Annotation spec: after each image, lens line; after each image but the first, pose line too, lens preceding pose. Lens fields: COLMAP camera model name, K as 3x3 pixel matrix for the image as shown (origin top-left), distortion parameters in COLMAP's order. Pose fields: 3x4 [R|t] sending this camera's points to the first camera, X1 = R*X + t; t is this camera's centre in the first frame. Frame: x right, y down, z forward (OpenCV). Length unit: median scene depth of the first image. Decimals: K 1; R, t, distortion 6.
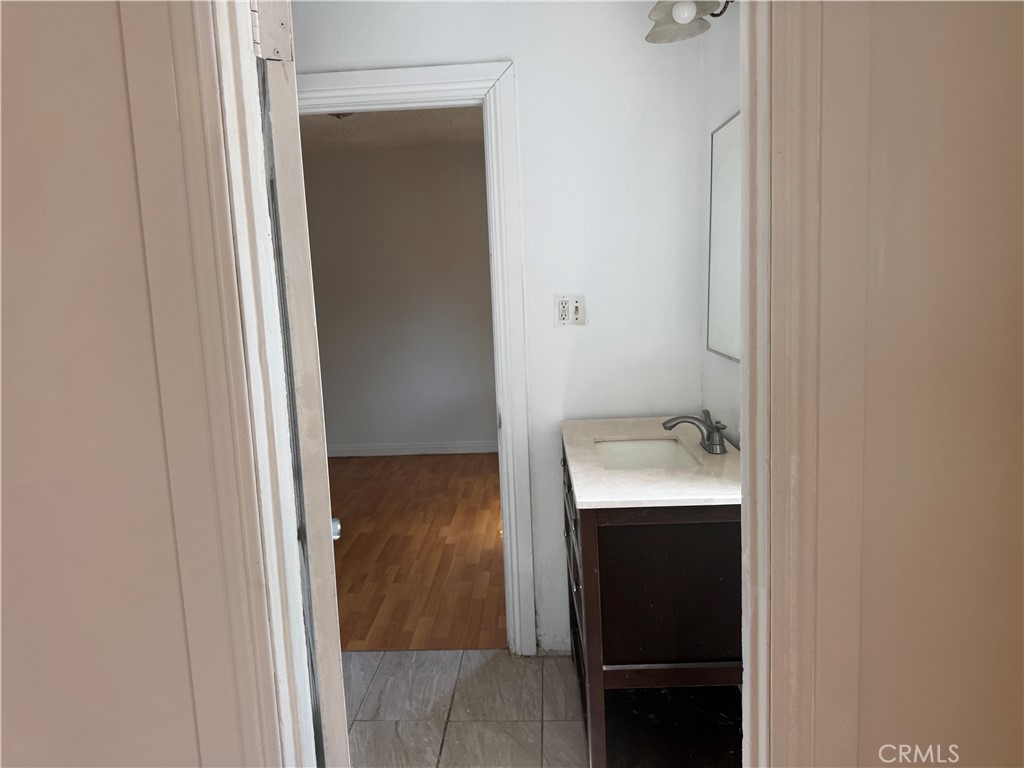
lens RADIAL K [[716.7, 0, 504.1], [0, 716.7, 384.7], [0, 0, 1]] dist [0.052153, -0.082877]
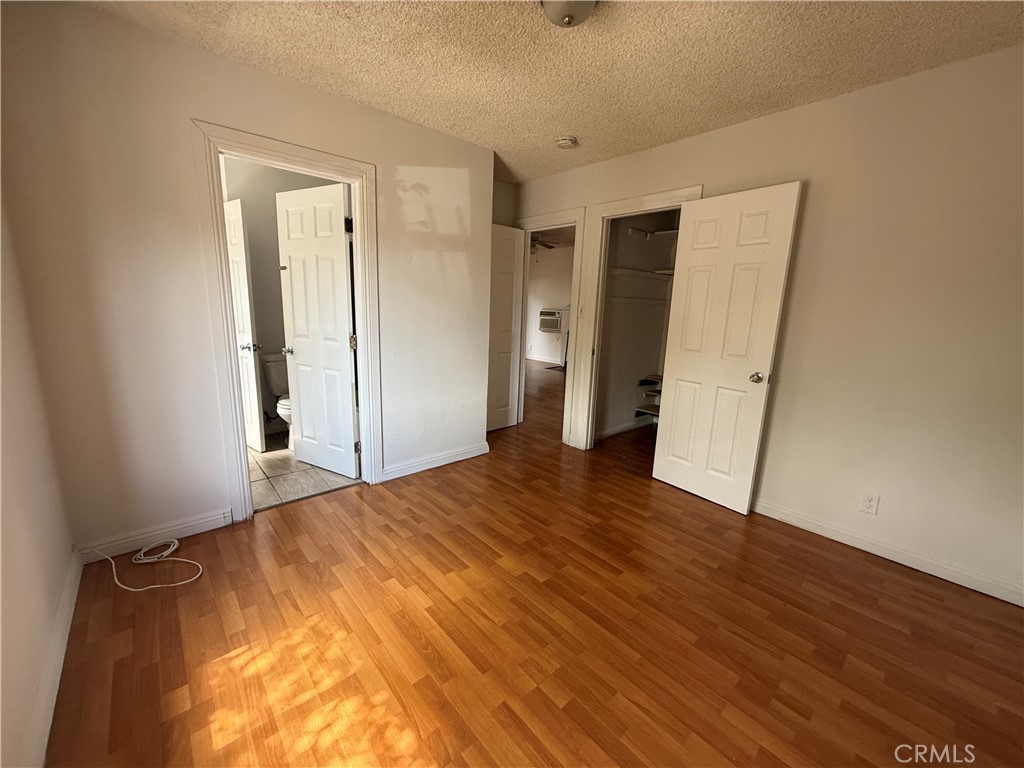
lens RADIAL K [[405.1, 0, 510.5], [0, 405.1, 386.6], [0, 0, 1]] dist [-0.002254, -0.000648]
pose [[-0.713430, 0.161085, -0.681960, 0.108600], [-0.104453, 0.937898, 0.330814, -0.165120], [0.692898, 0.307245, -0.652298, 1.246461]]
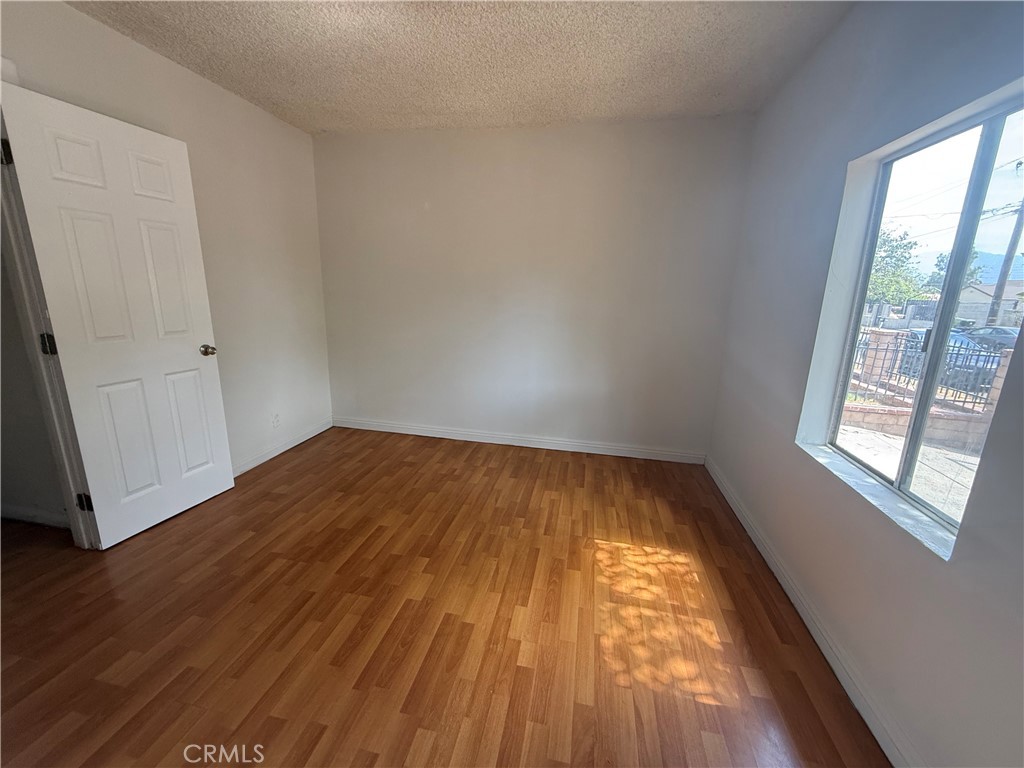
lens RADIAL K [[405.1, 0, 510.5], [0, 405.1, 386.6], [0, 0, 1]] dist [-0.002254, -0.000648]
pose [[0.986094, 0.102378, -0.130910, -0.060118], [-0.090014, 0.991193, 0.097123, -0.061031], [0.139700, -0.083989, 0.986625, 0.605162]]
